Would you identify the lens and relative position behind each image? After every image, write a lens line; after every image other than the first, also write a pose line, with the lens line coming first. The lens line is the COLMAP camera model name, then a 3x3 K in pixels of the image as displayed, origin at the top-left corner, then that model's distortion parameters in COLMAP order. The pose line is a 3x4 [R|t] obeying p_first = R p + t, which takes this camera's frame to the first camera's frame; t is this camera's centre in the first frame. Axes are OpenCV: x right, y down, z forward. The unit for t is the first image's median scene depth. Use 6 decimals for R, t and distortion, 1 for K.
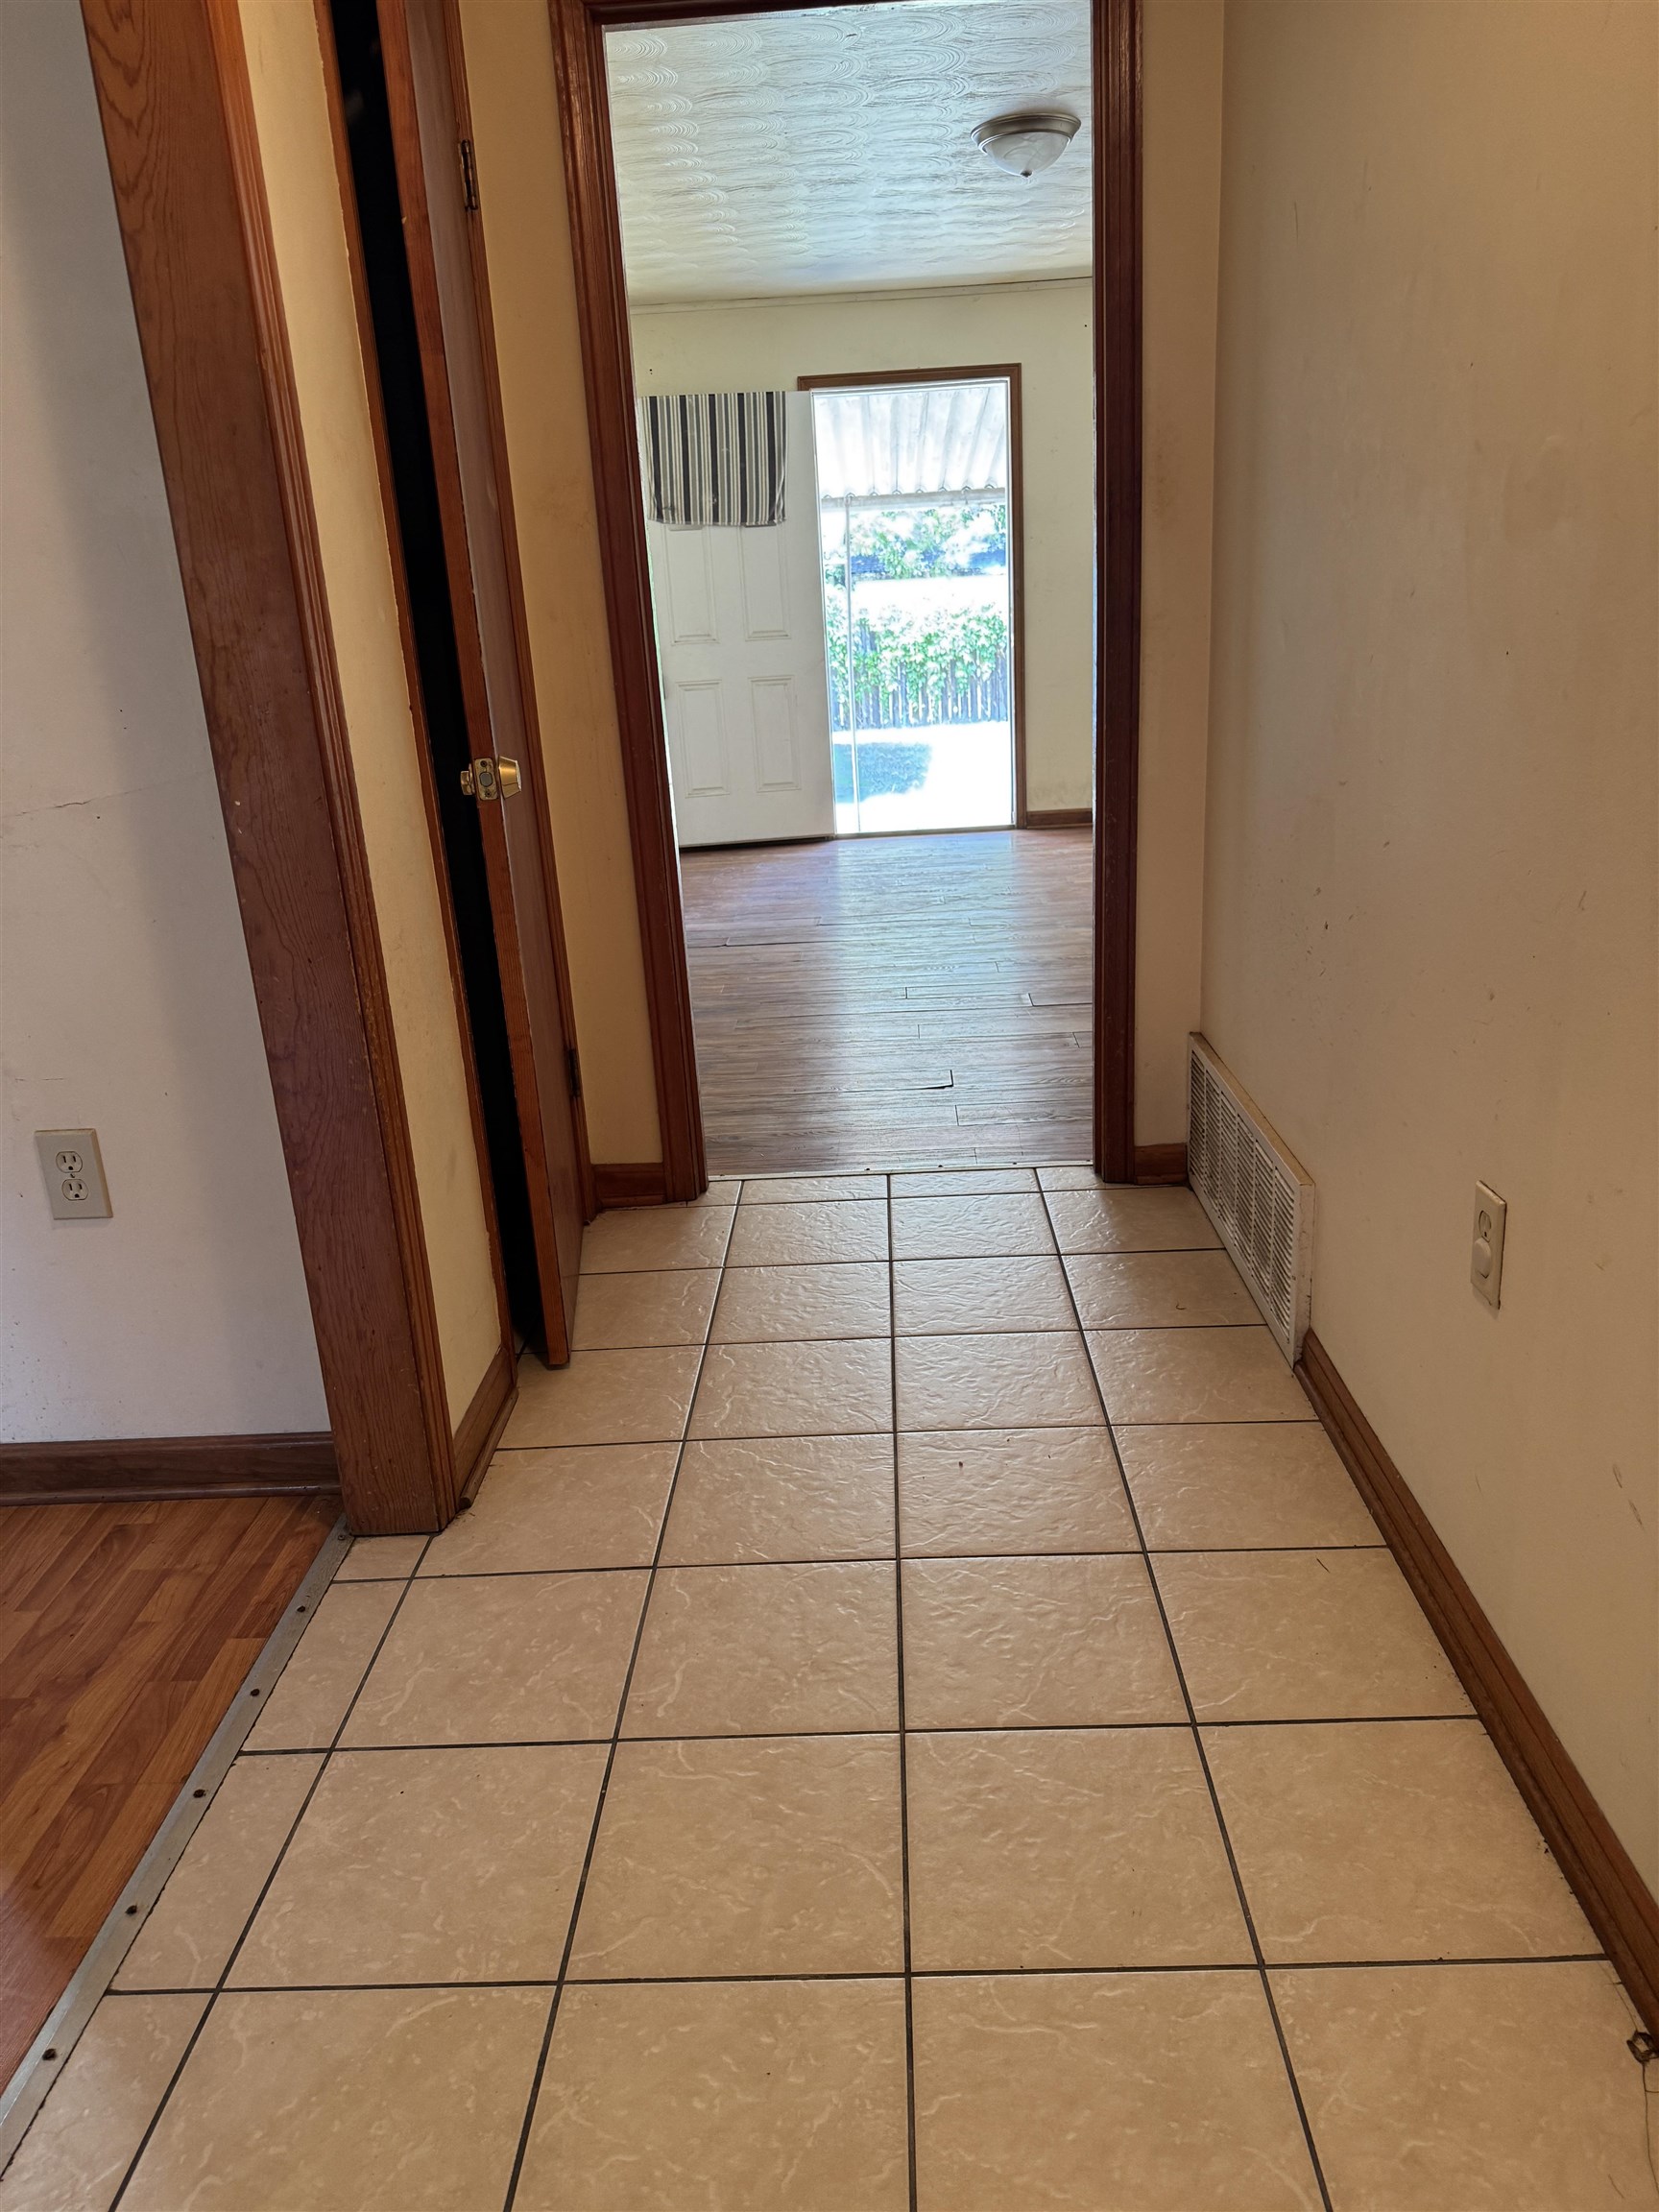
lens RADIAL K [[1561.0, 0, 840.4], [0, 1561.0, 1167.8], [0, 0, 1]] dist [0.053527, -0.062694]
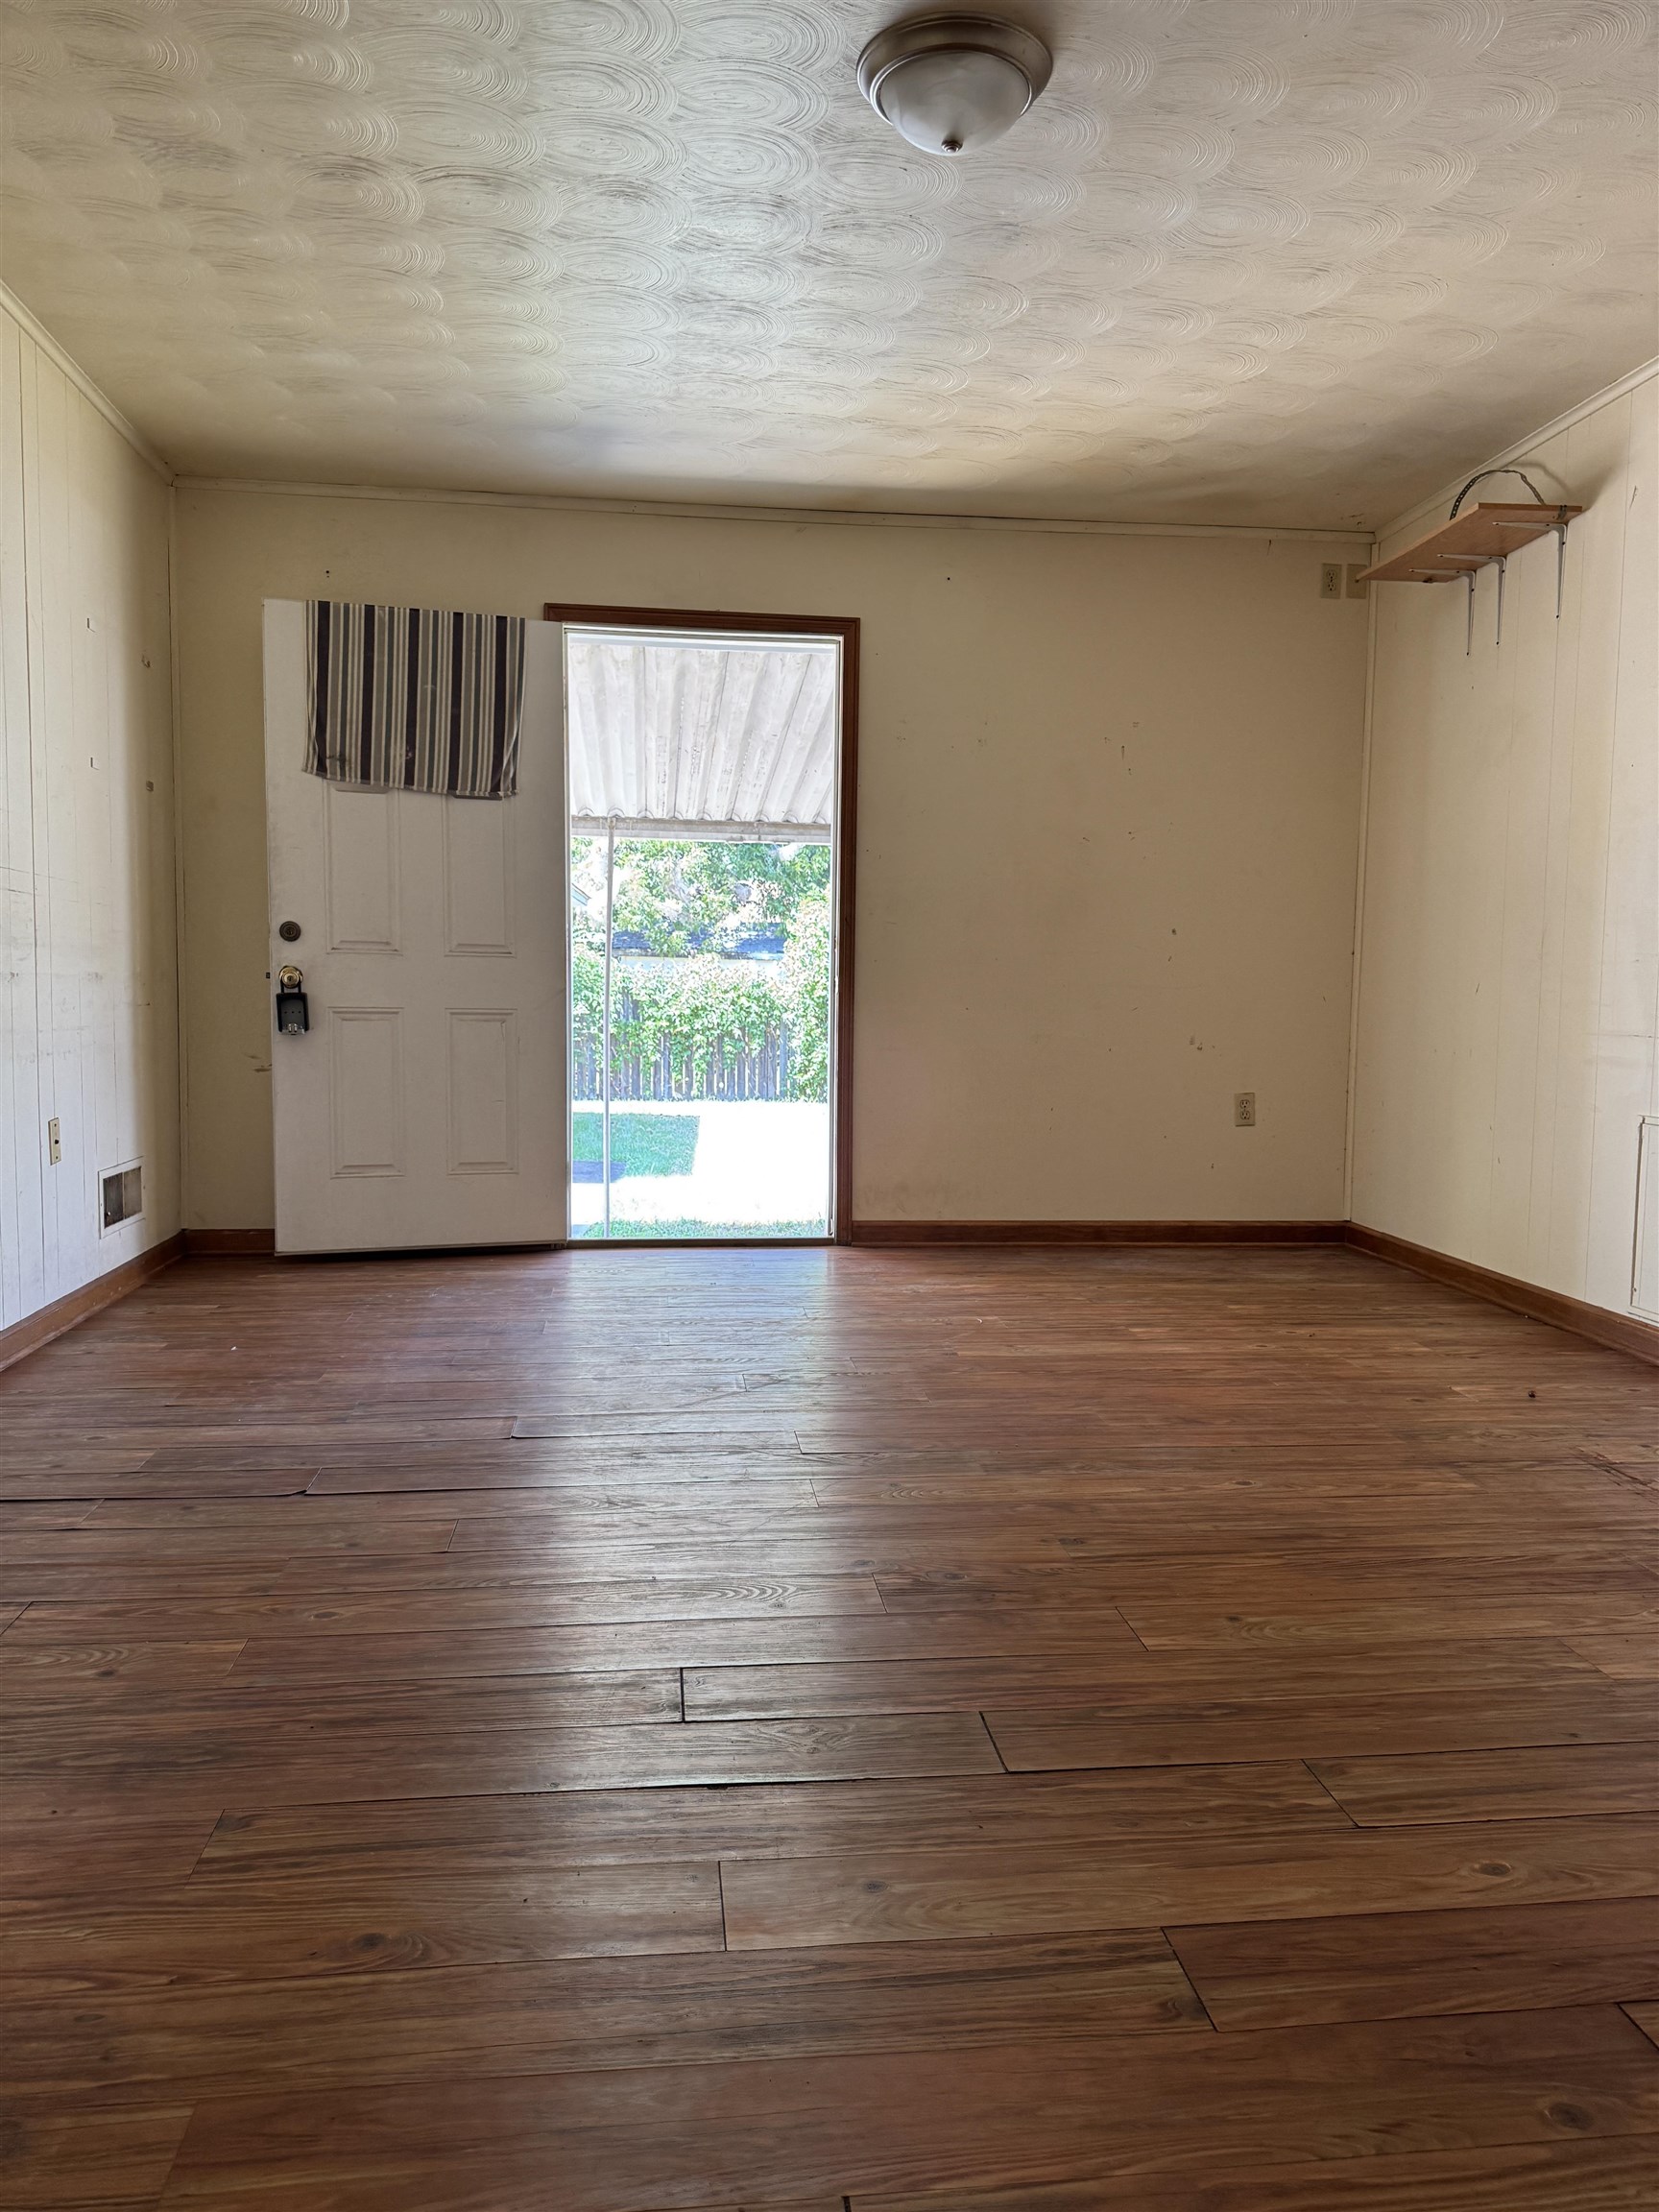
lens RADIAL K [[1561.0, 0, 828.0], [0, 1561.0, 1099.6], [0, 0, 1]] dist [0.053527, -0.062694]
pose [[0.988046, 0.053756, 0.144484, 0.006265], [-0.012034, 0.961269, -0.275348, -0.077837], [-0.153690, 0.270317, 0.950425, 0.292425]]
